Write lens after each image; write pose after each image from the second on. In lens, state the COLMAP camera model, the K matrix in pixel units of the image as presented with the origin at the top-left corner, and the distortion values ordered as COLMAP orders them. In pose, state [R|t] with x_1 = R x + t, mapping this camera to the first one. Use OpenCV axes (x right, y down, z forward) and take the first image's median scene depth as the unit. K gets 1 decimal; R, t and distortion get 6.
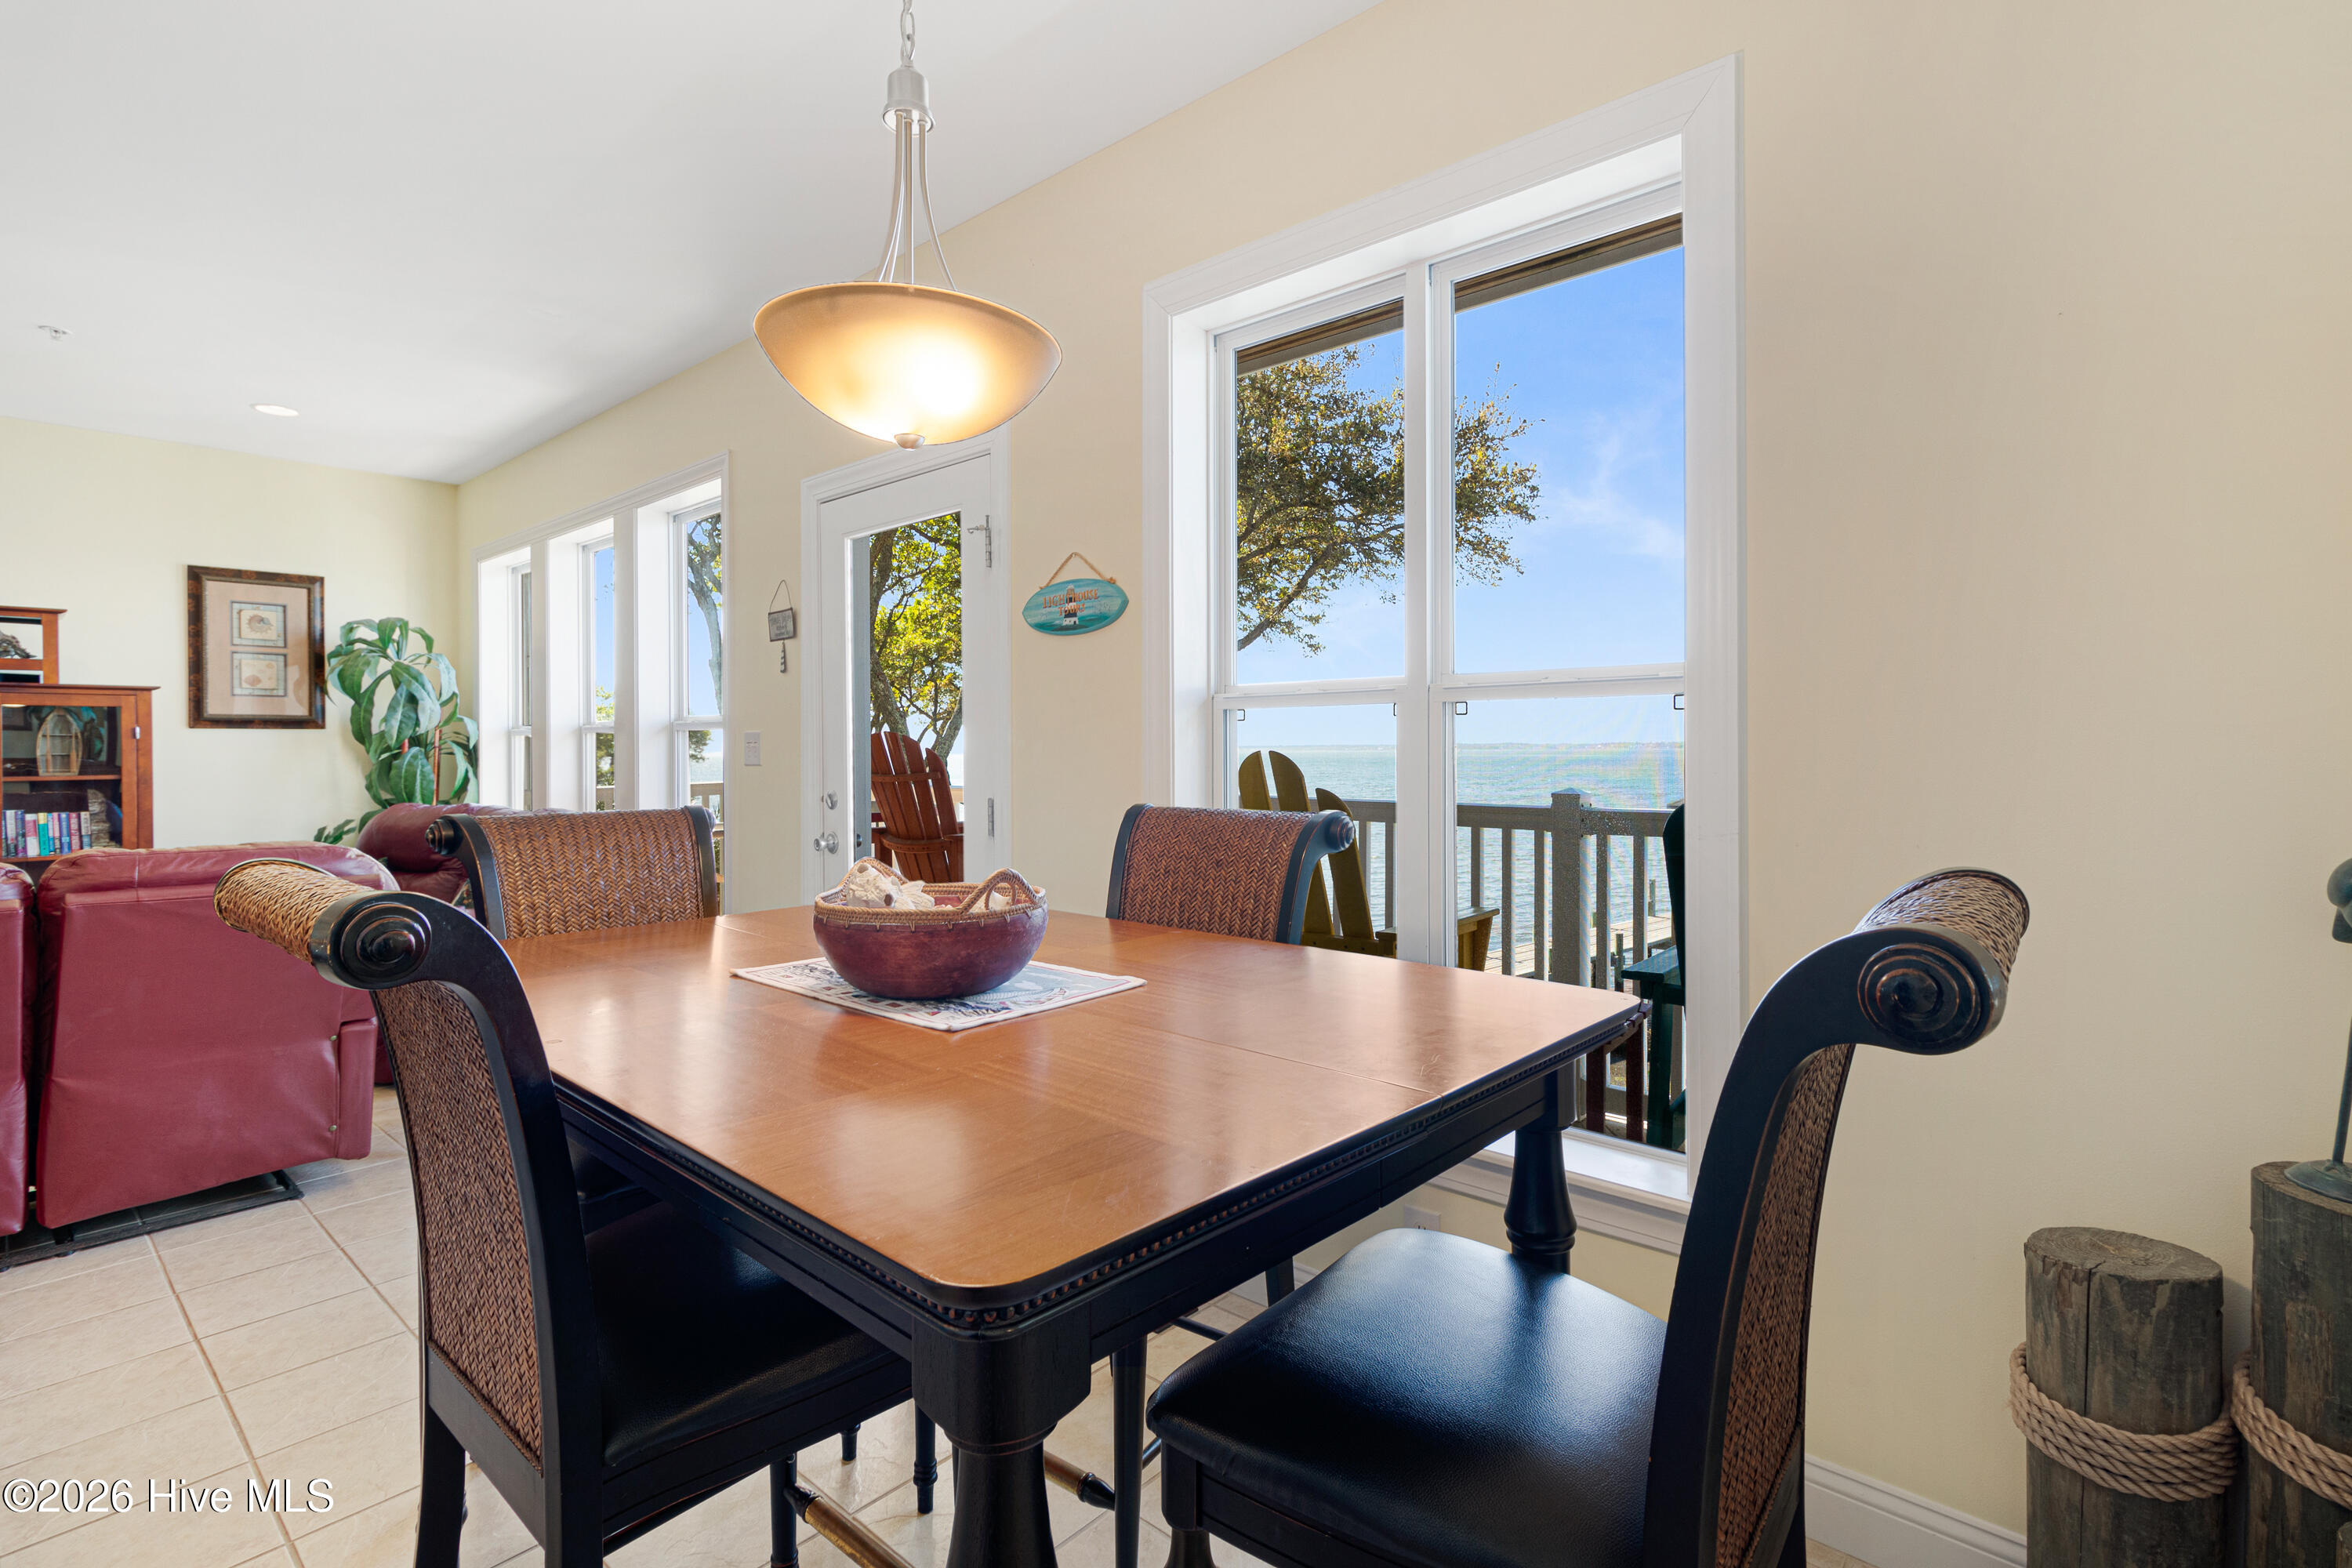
lens RADIAL K [[1078.2, 0, 1196.0], [0, 1078.2, 760.6], [0, 0, 1]] dist [-0.003969, 0.001431]
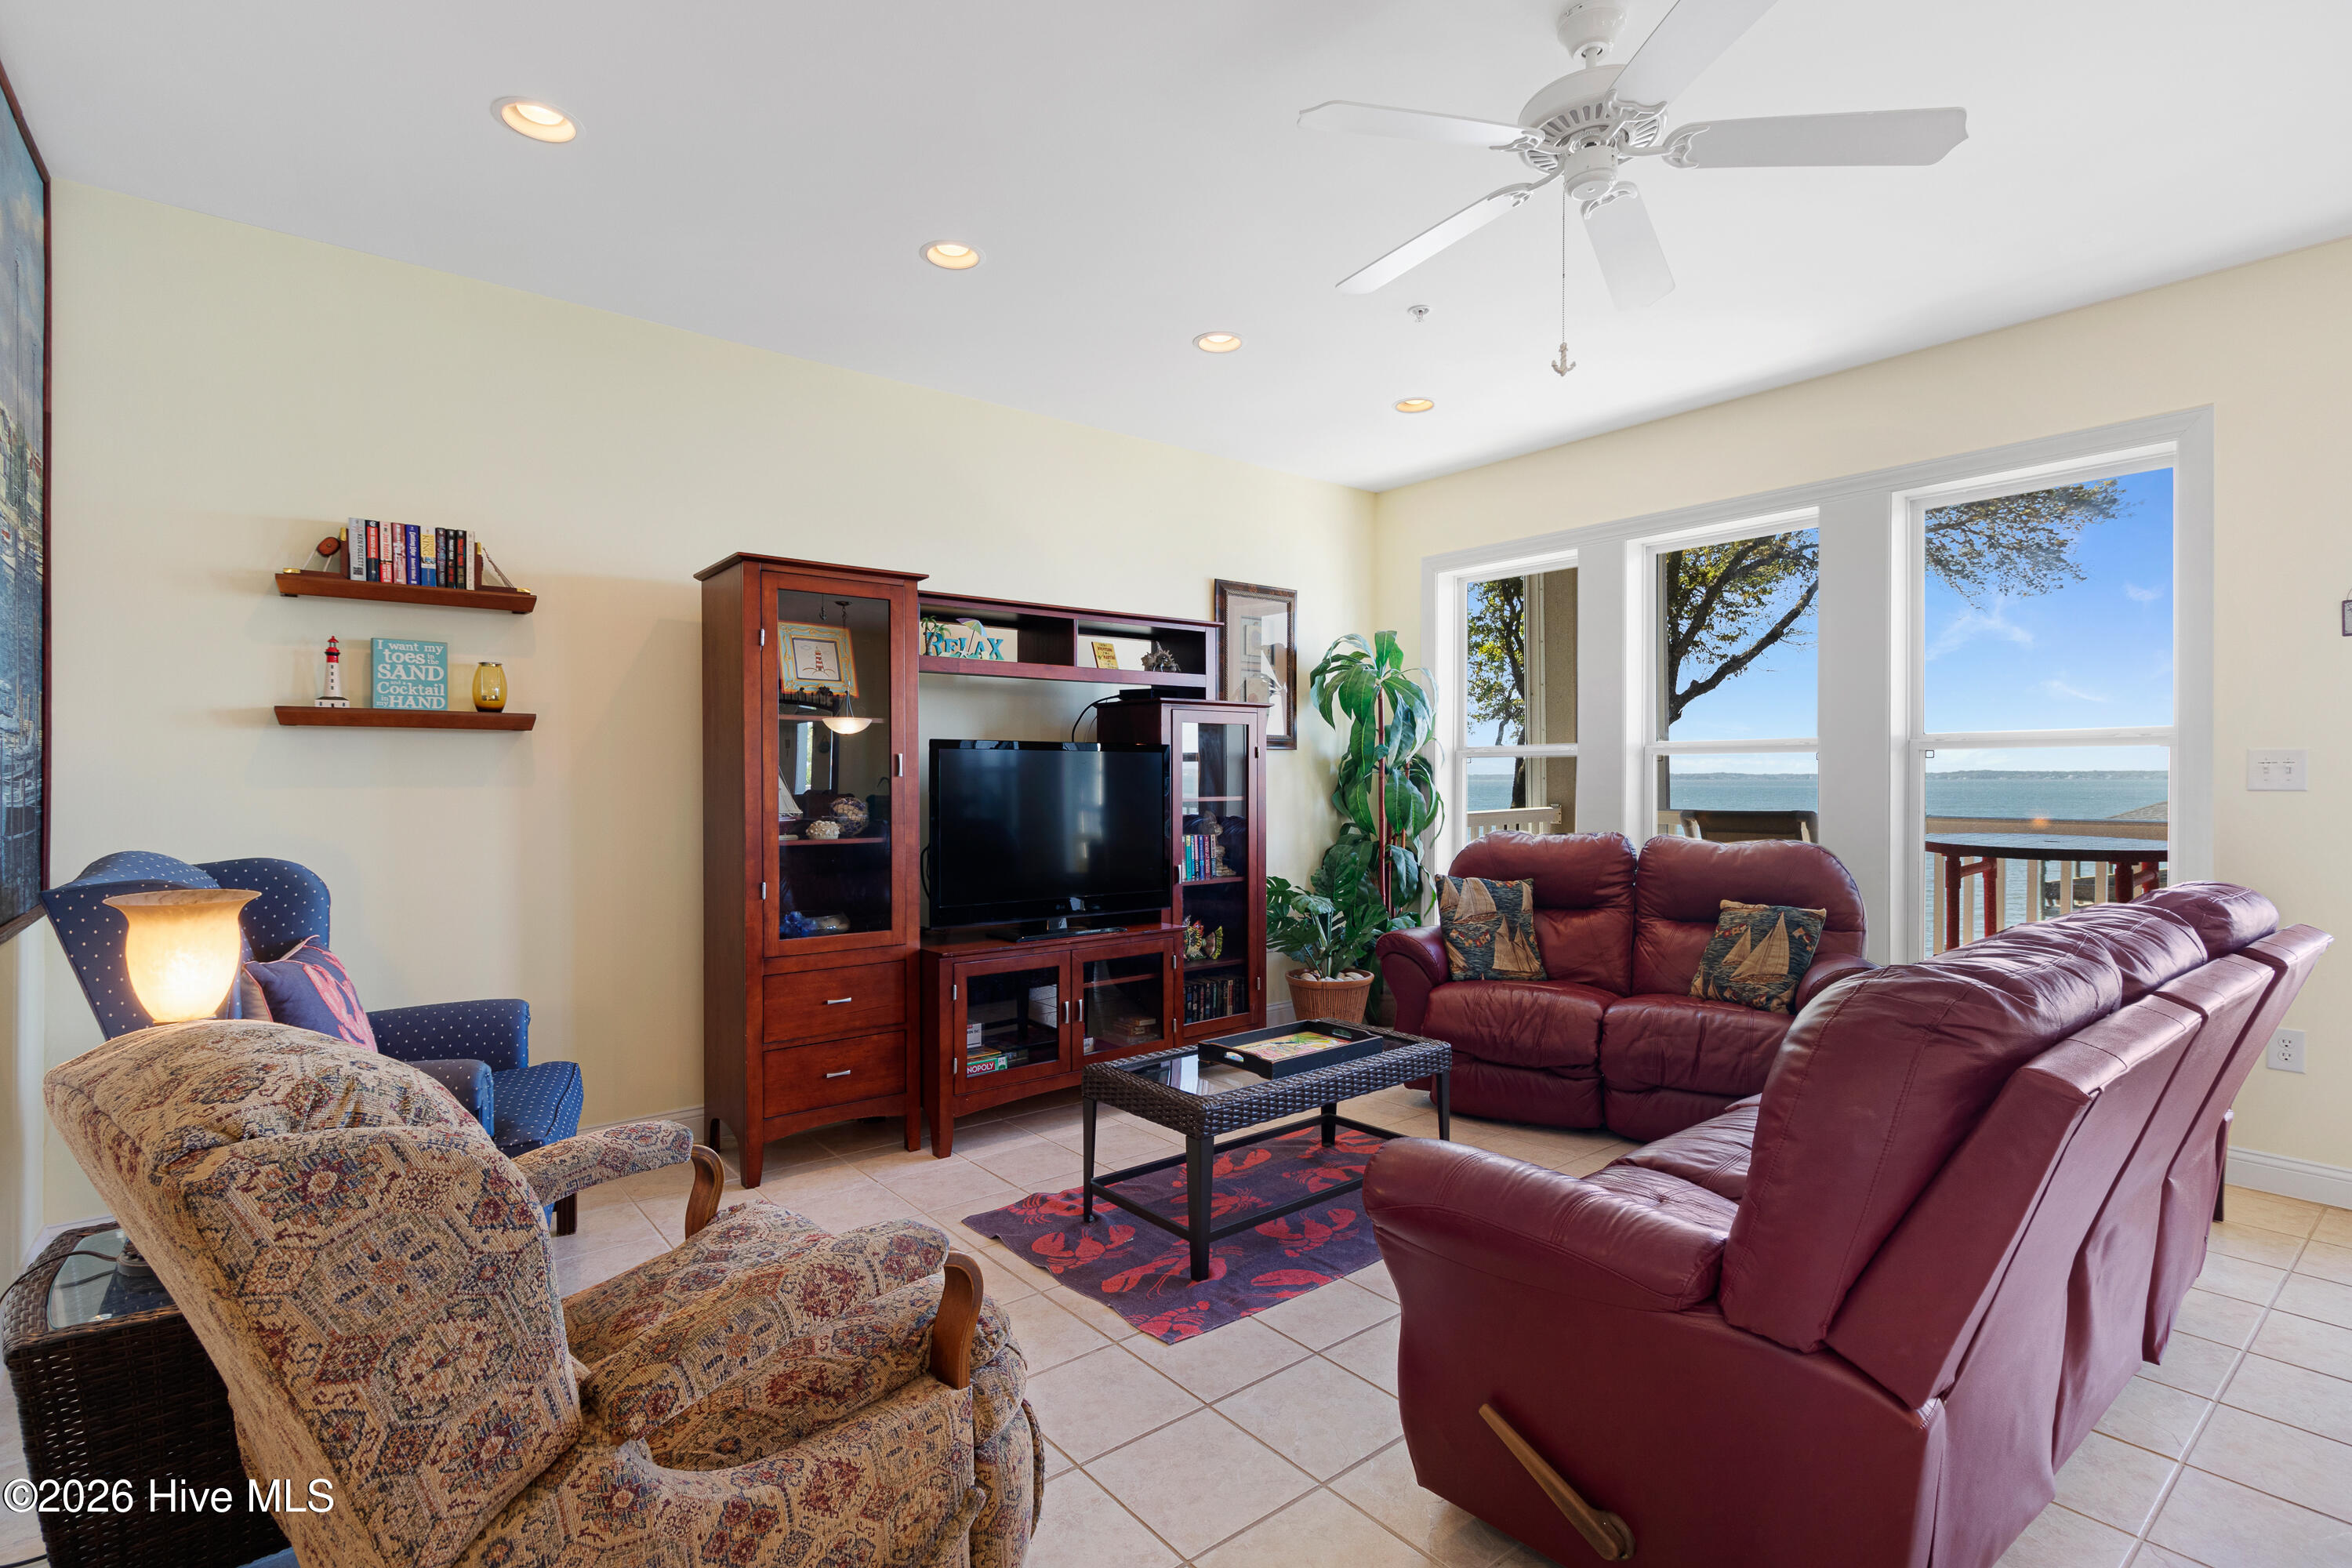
lens RADIAL K [[1078.2, 0, 1085.3], [0, 1078.2, 797.6], [0, 0, 1]] dist [-0.003969, 0.001431]
pose [[0.978755, 0.016624, -0.204359, -0.826524], [-0.015339, 0.999851, 0.007871, 0.008129], [0.204459, -0.004569, 0.978864, 0.031529]]
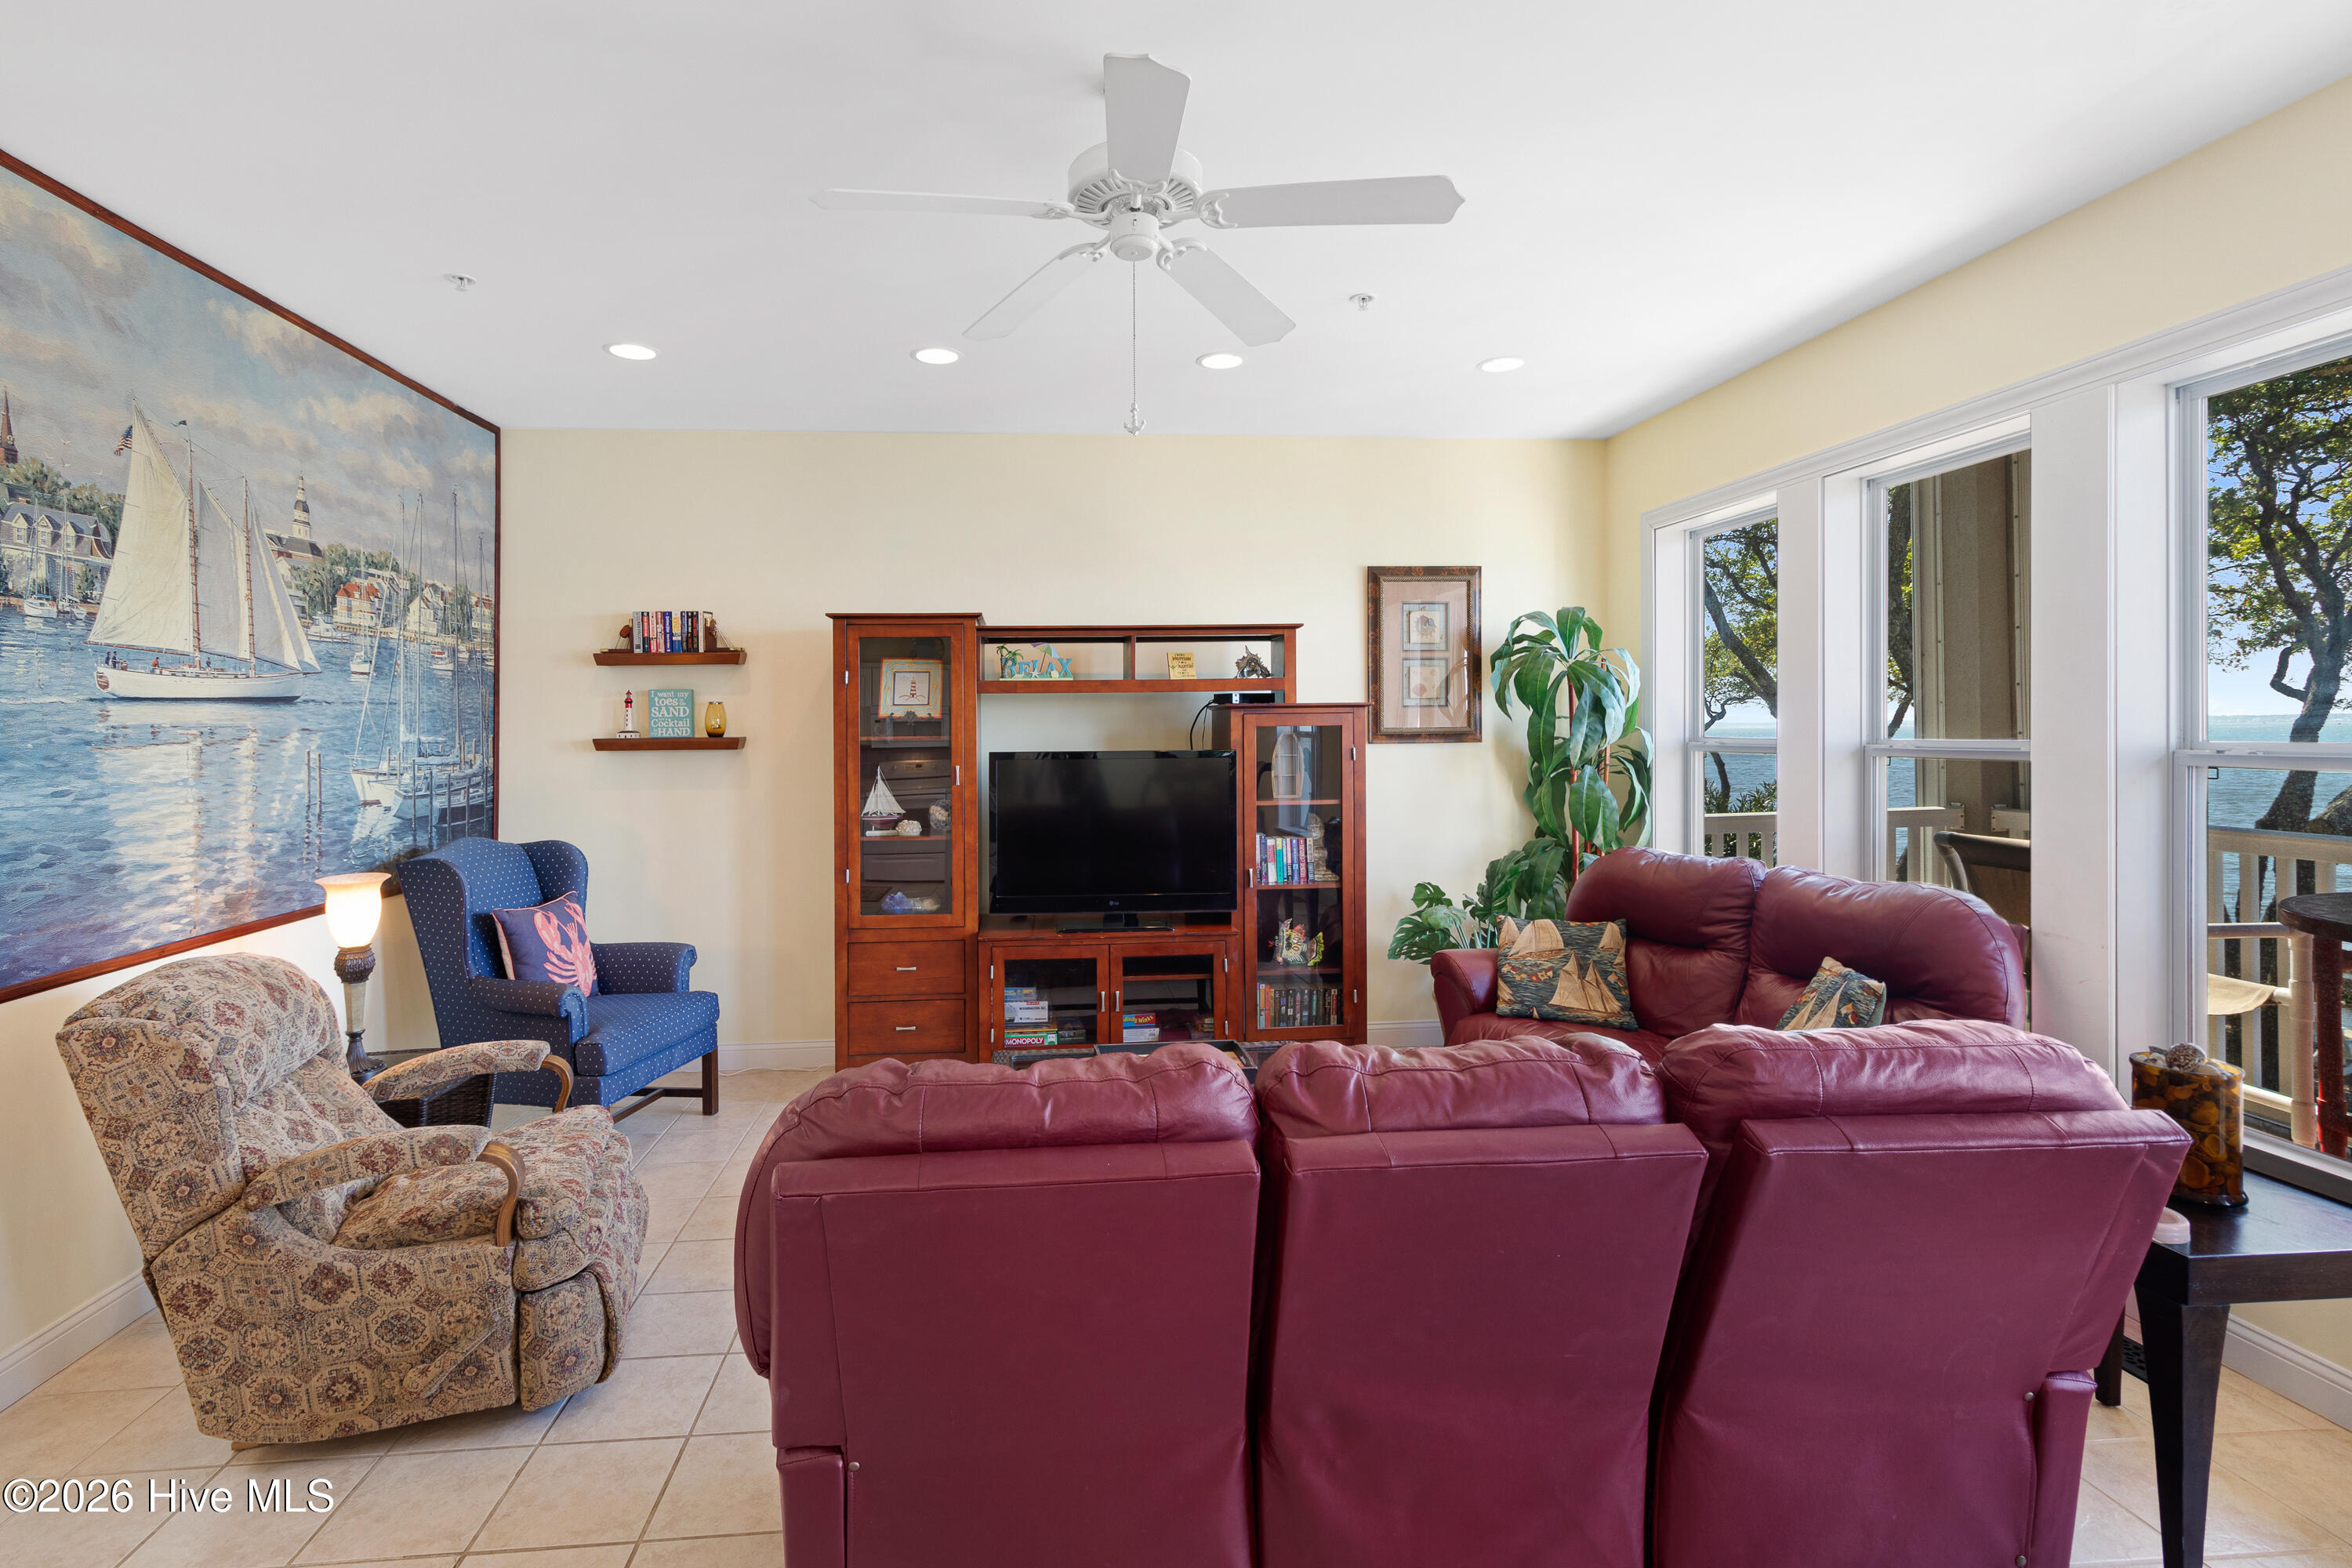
lens RADIAL K [[1078.2, 0, 1087.0], [0, 1078.2, 739.7], [0, 0, 1]] dist [-0.003969, 0.001431]
pose [[0.705710, 0.009738, -0.708434, -0.437797], [-0.003342, 0.999940, 0.010416, -0.041184], [0.708493, -0.004983, 0.705700, 0.170931]]
